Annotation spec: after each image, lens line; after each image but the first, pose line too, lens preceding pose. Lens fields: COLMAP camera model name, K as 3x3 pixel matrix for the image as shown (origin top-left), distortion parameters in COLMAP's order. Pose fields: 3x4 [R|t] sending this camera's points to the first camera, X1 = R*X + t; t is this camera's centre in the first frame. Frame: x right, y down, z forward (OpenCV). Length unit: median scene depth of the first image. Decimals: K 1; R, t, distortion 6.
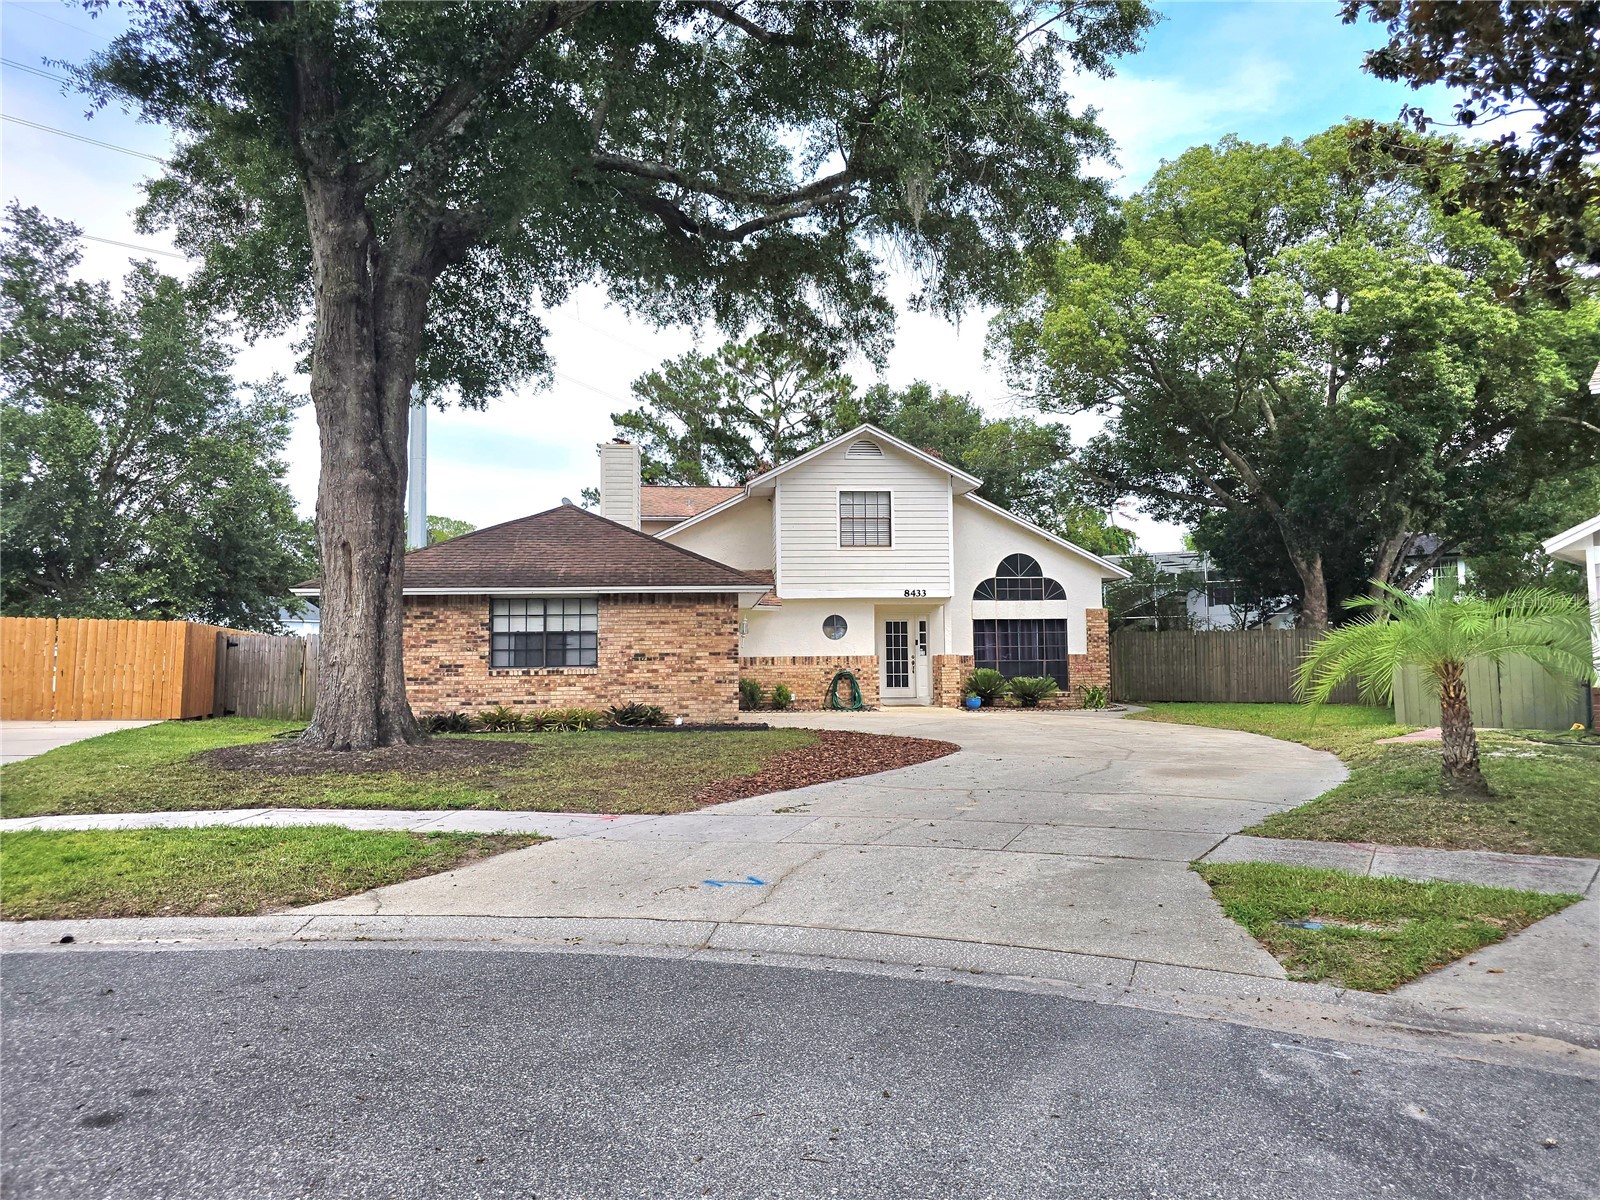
lens RADIAL K [[1059.0, 0, 811.8], [0, 1059.0, 579.0], [0, 0, 1]] dist [0.092447, -0.132224]
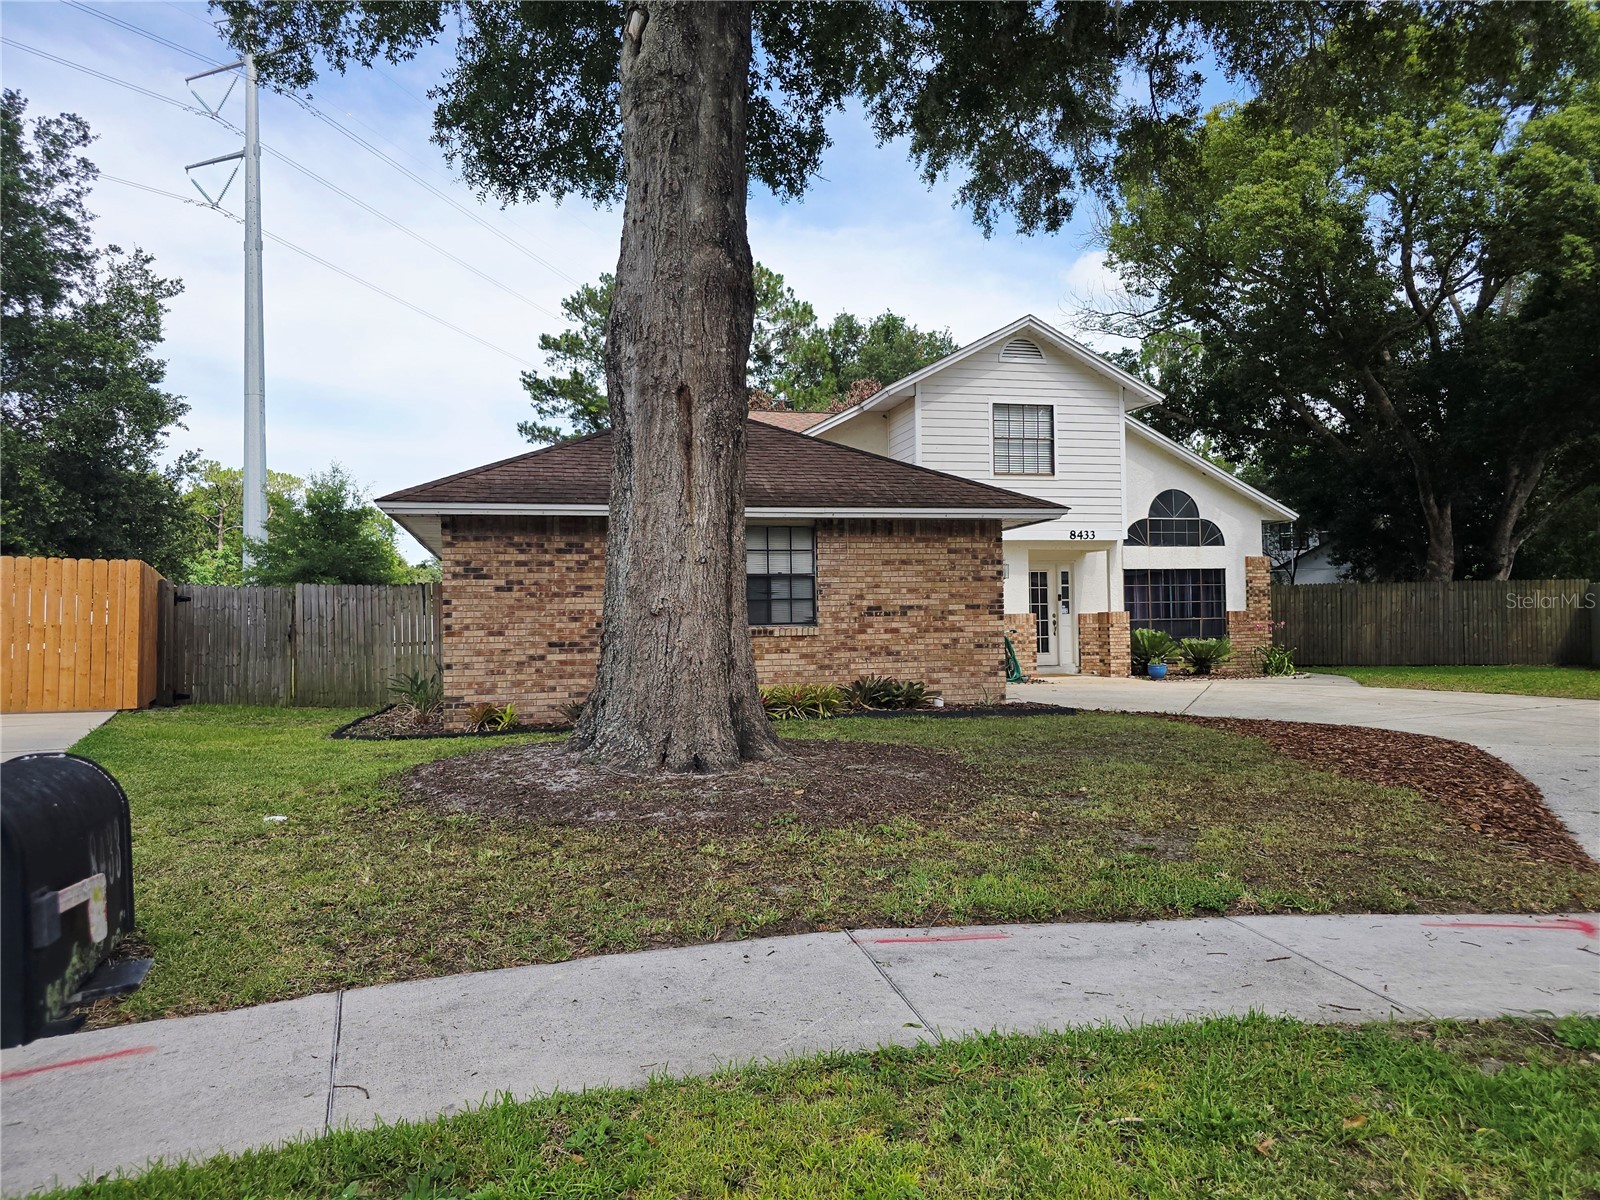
lens RADIAL K [[1060.6, 0, 800.0], [0, 1060.6, 600.0], [0, 0, 1]] dist [0.060716, -0.052448]
pose [[0.986960, -0.002289, 0.160949, -0.318377], [-0.005692, 0.998777, 0.049108, 0.031814], [-0.160865, -0.049384, 0.985740, 0.316848]]
